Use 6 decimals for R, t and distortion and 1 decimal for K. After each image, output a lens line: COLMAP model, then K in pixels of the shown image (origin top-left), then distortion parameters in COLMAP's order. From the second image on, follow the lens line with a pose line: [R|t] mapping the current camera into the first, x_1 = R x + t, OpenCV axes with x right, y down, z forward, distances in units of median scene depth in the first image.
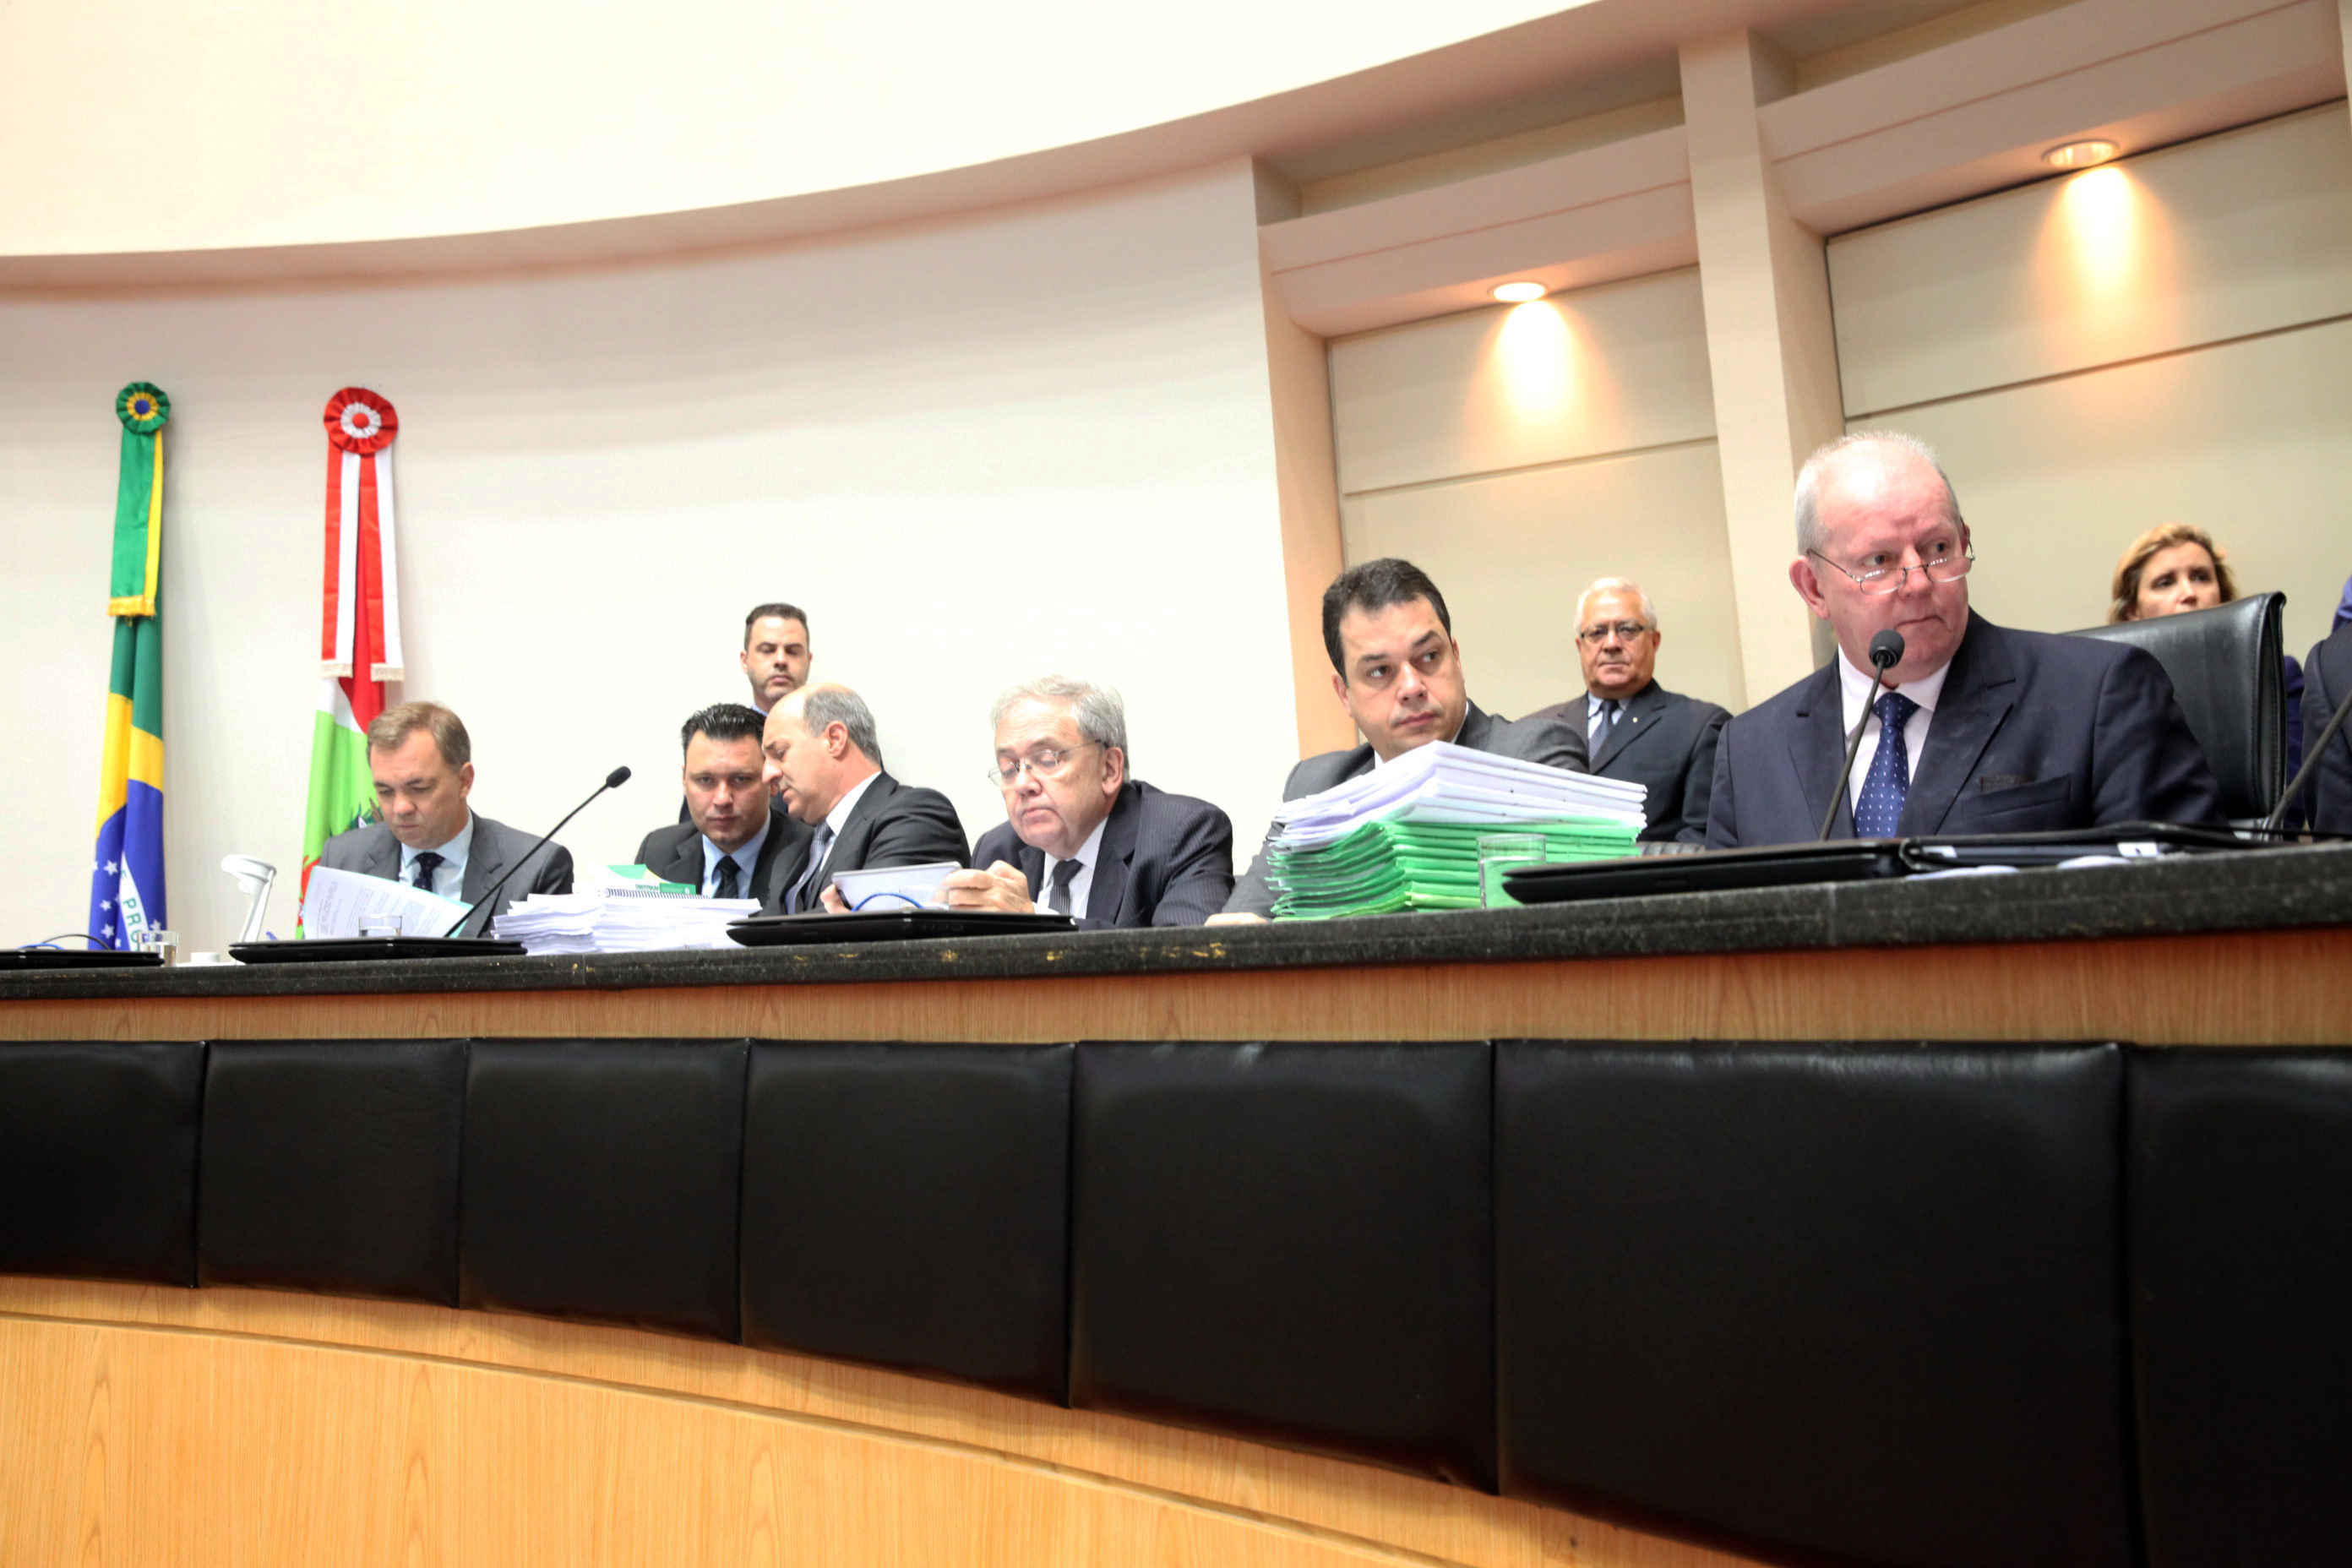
lens RADIAL K [[2237.3, 0, 1128.0], [0, 2237.3, 788.9], [0, 0, 1]] dist [-0.029842, 0.010782]
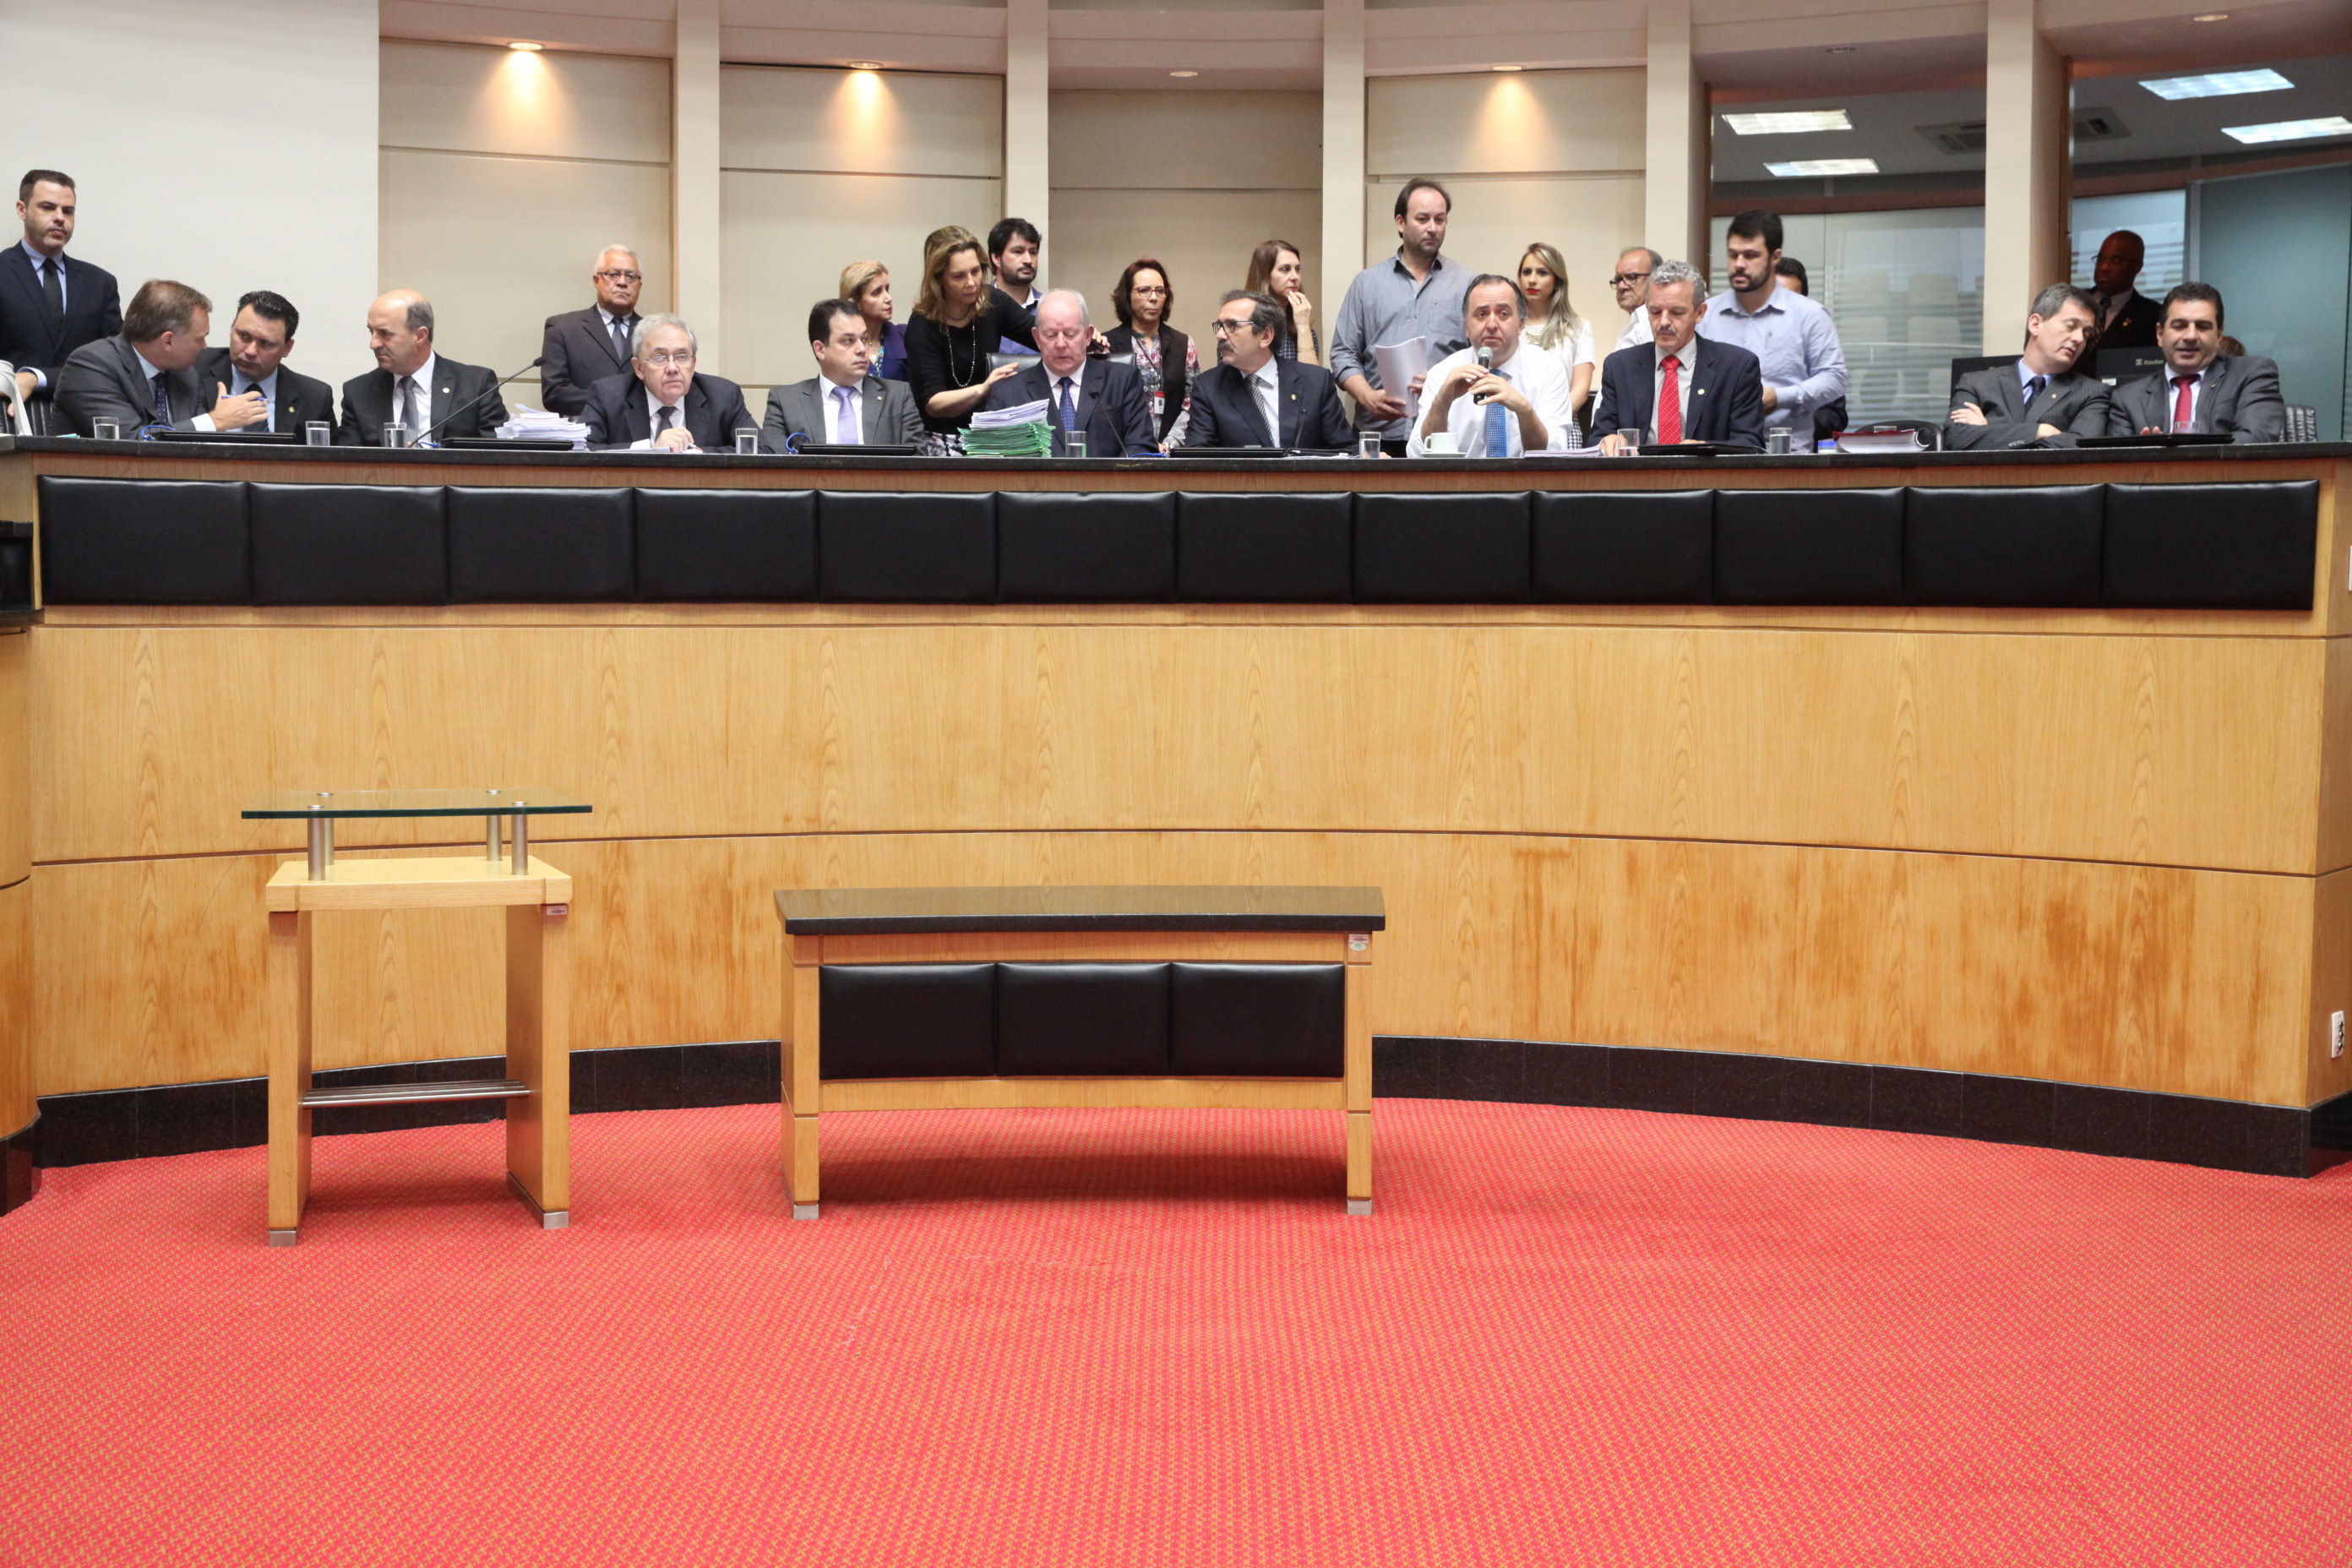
lens RADIAL K [[2656.1, 0, 1176.0], [0, 2656.1, 784.0], [0, 0, 1]] dist [0.012257, 0.034397]
pose [[0.562326, -0.054504, 0.825117, -2.786175], [-0.097337, 0.986526, 0.131502, 0.006804], [-0.821167, -0.154261, 0.549444, -1.223026]]
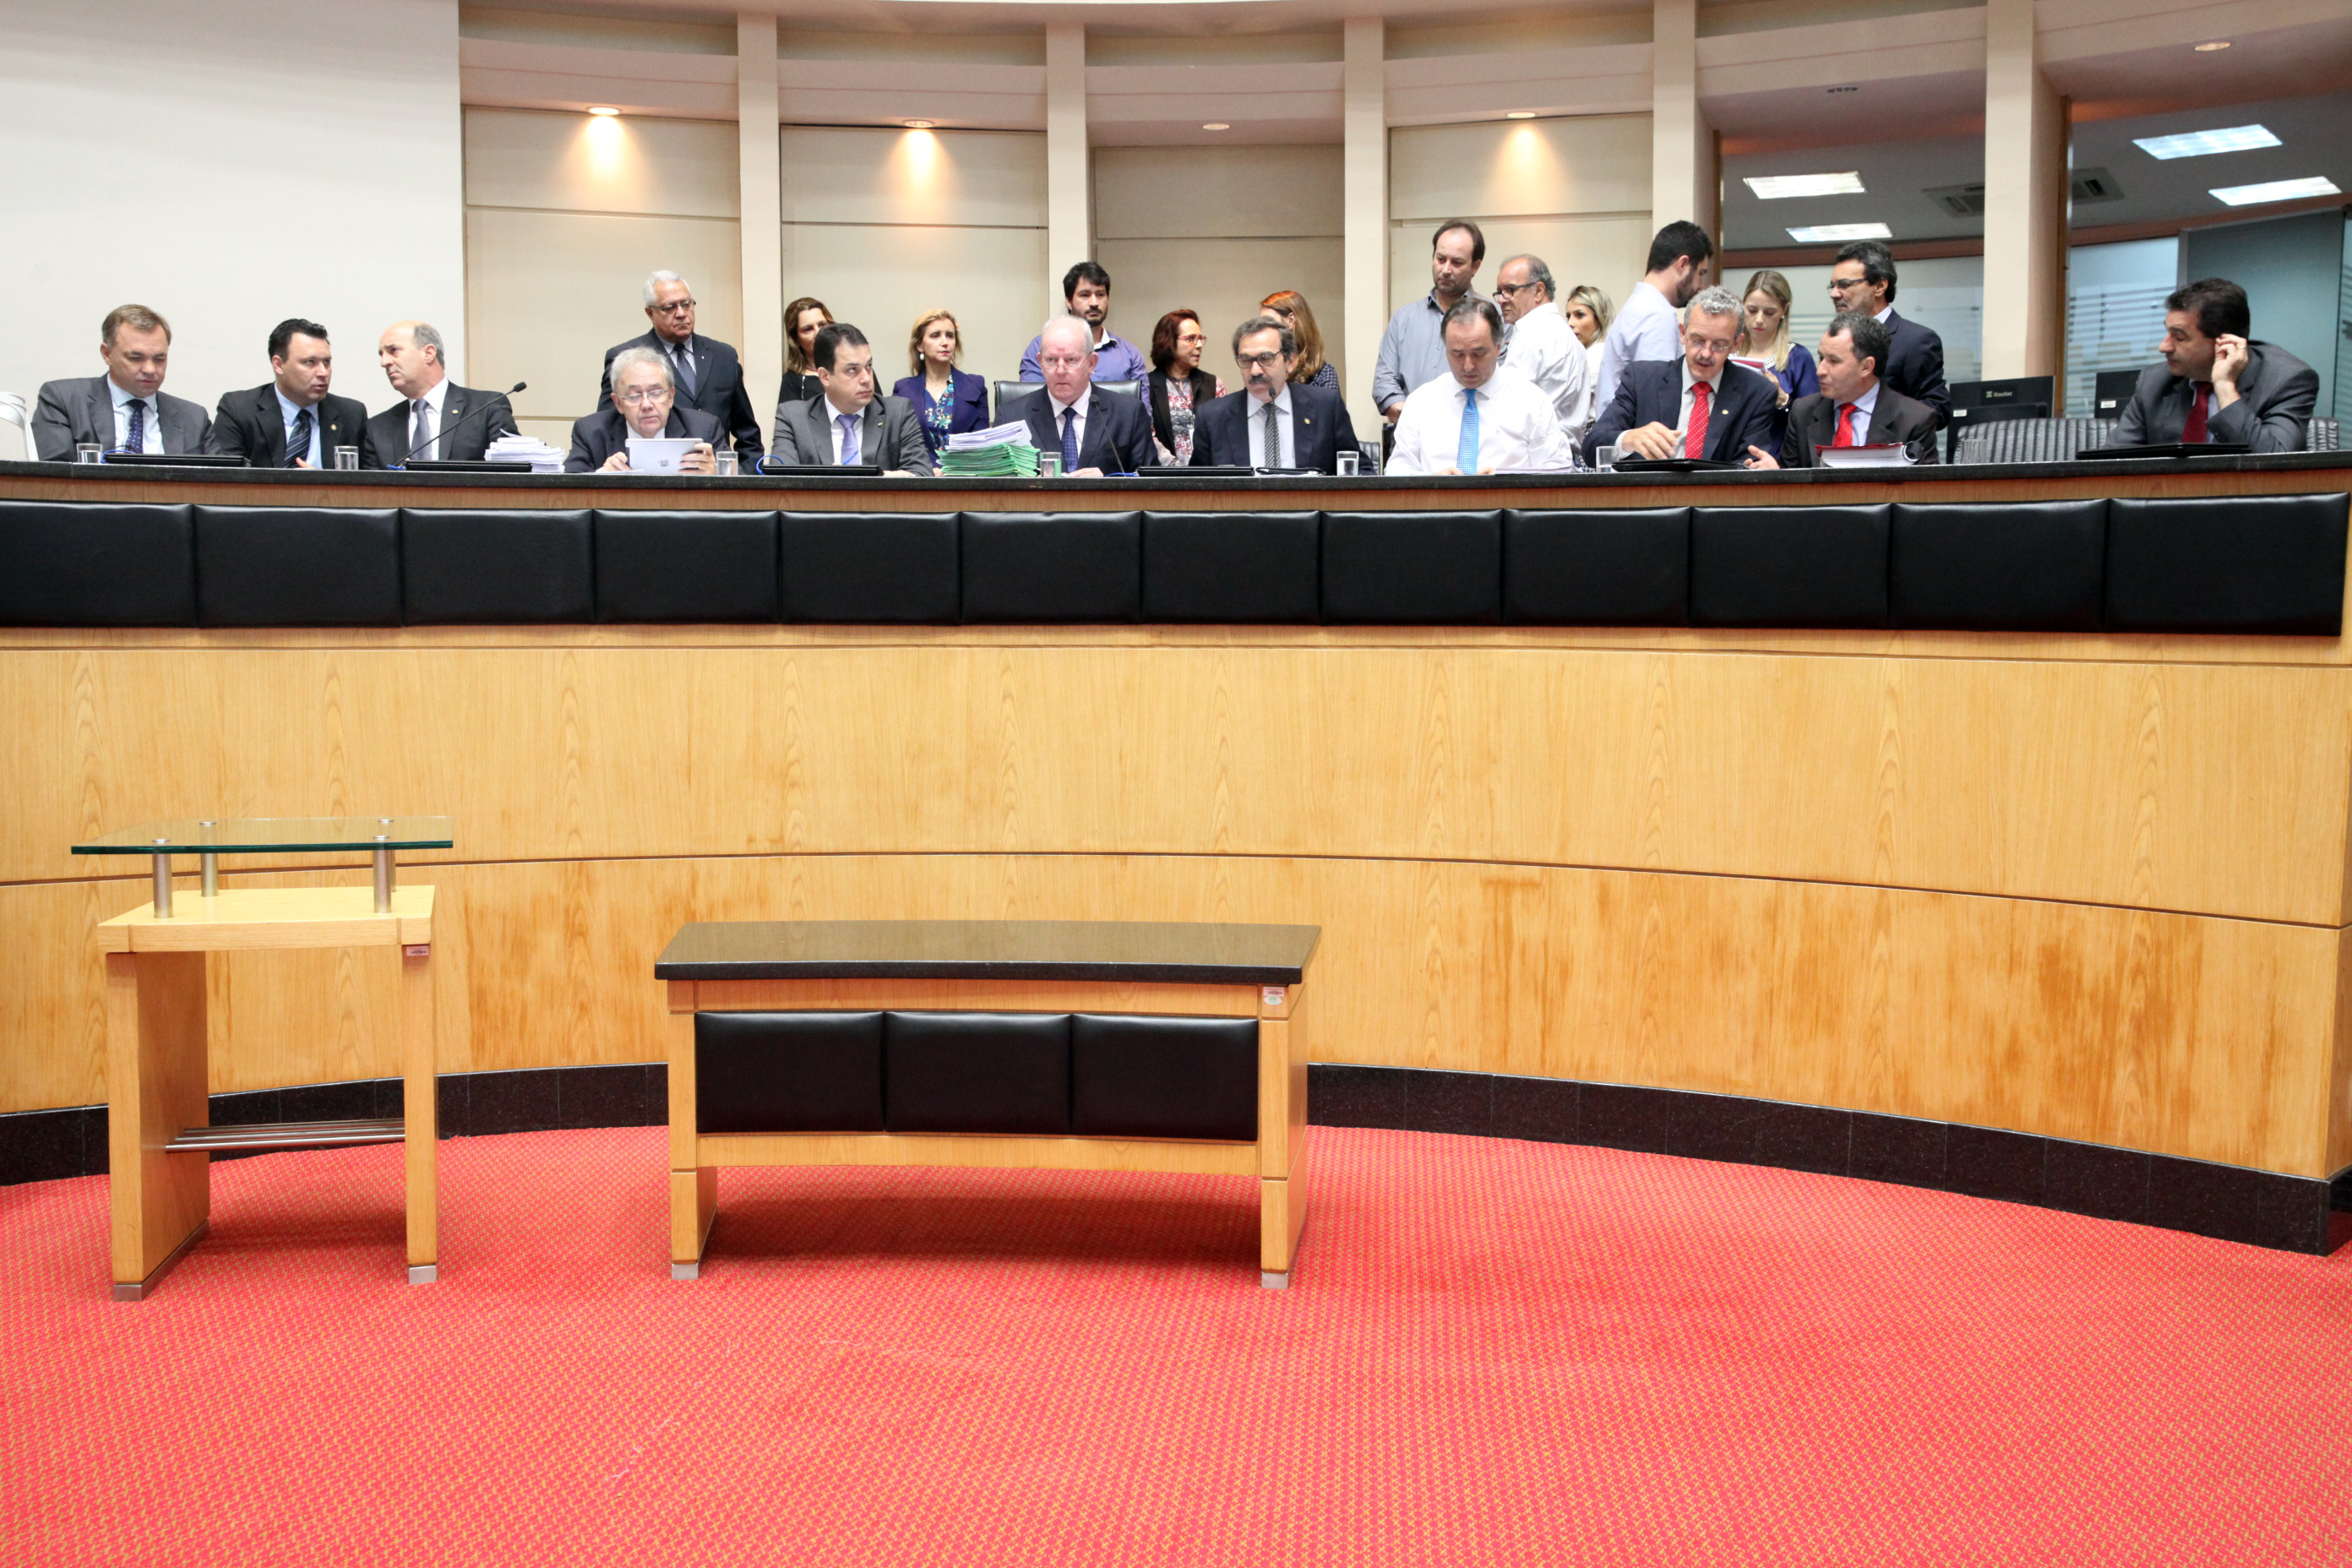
lens RADIAL K [[2079.0, 0, 1176.0], [0, 2079.0, 784.0], [0, 0, 1]] dist [-0.056126, 0.077935]
pose [[0.627570, -0.058258, 0.776377, -1.965621], [-0.092759, 0.984499, 0.148855, 0.030080], [-0.773015, -0.165433, 0.612438, -0.986627]]
